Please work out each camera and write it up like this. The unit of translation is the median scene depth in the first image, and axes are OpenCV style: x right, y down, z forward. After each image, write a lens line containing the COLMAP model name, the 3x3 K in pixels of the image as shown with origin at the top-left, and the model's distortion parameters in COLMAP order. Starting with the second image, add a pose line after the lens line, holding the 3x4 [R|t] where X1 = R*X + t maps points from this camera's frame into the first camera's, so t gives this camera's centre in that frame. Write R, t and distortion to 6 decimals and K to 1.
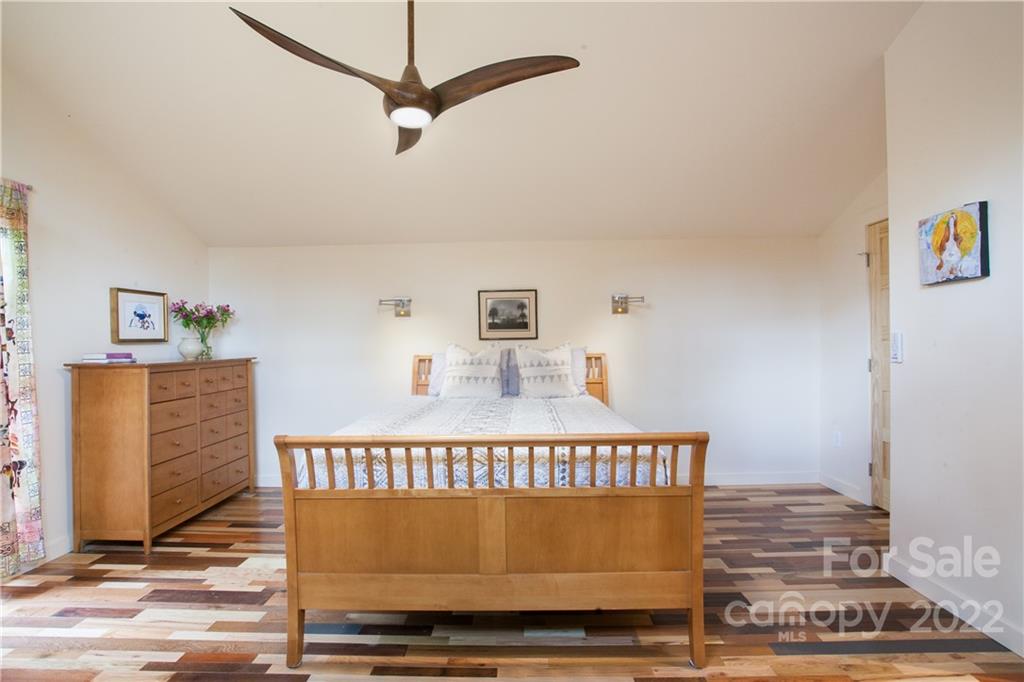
lens RADIAL K [[503.0, 0, 516.7], [0, 503.0, 341.1], [0, 0, 1]] dist [-0.037668, 0.006547]
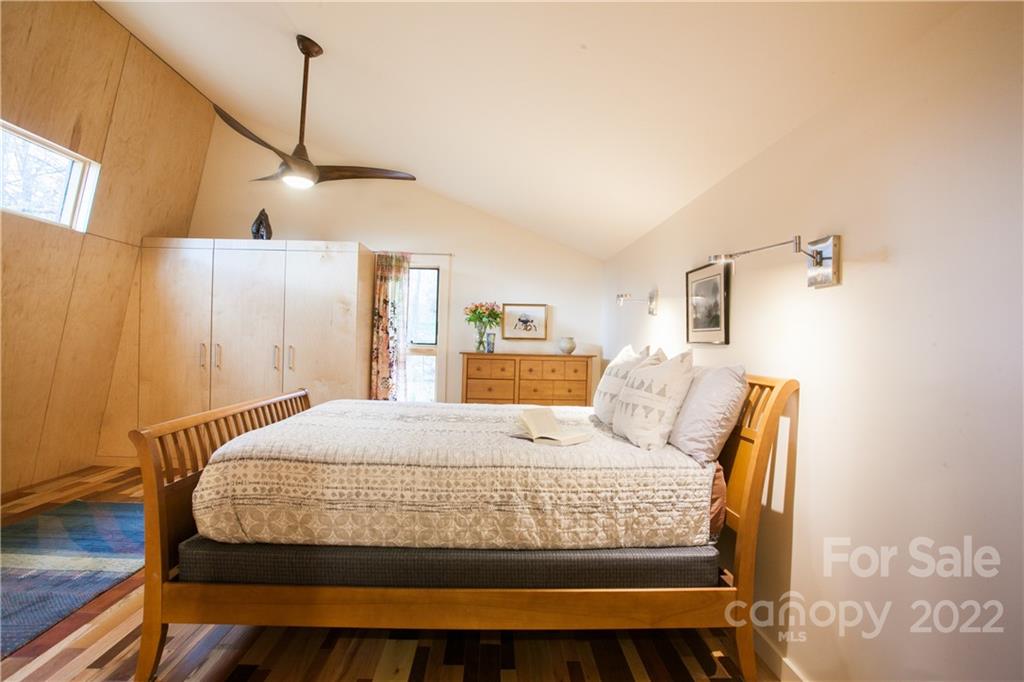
lens RADIAL K [[503.0, 0, 503.3], [0, 503.0, 334.6], [0, 0, 1]] dist [-0.037668, 0.006547]
pose [[0.023591, 0.001006, -0.999721, 0.669083], [-0.027345, 0.999626, 0.000361, -0.010612], [0.999348, 0.027328, 0.023609, 0.838421]]
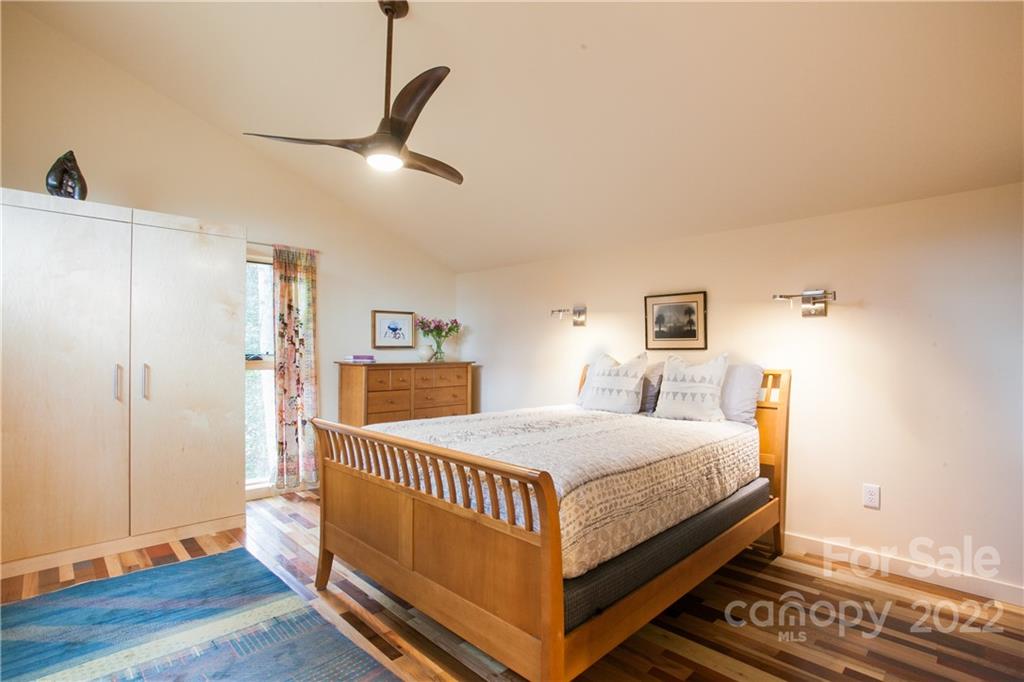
lens RADIAL K [[503.0, 0, 506.2], [0, 503.0, 341.2], [0, 0, 1]] dist [-0.037668, 0.006547]
pose [[0.709608, 0.002306, -0.704592, 0.442793], [-0.012728, 0.999873, -0.009546, -0.006971], [0.704481, 0.015742, 0.709548, 0.193890]]
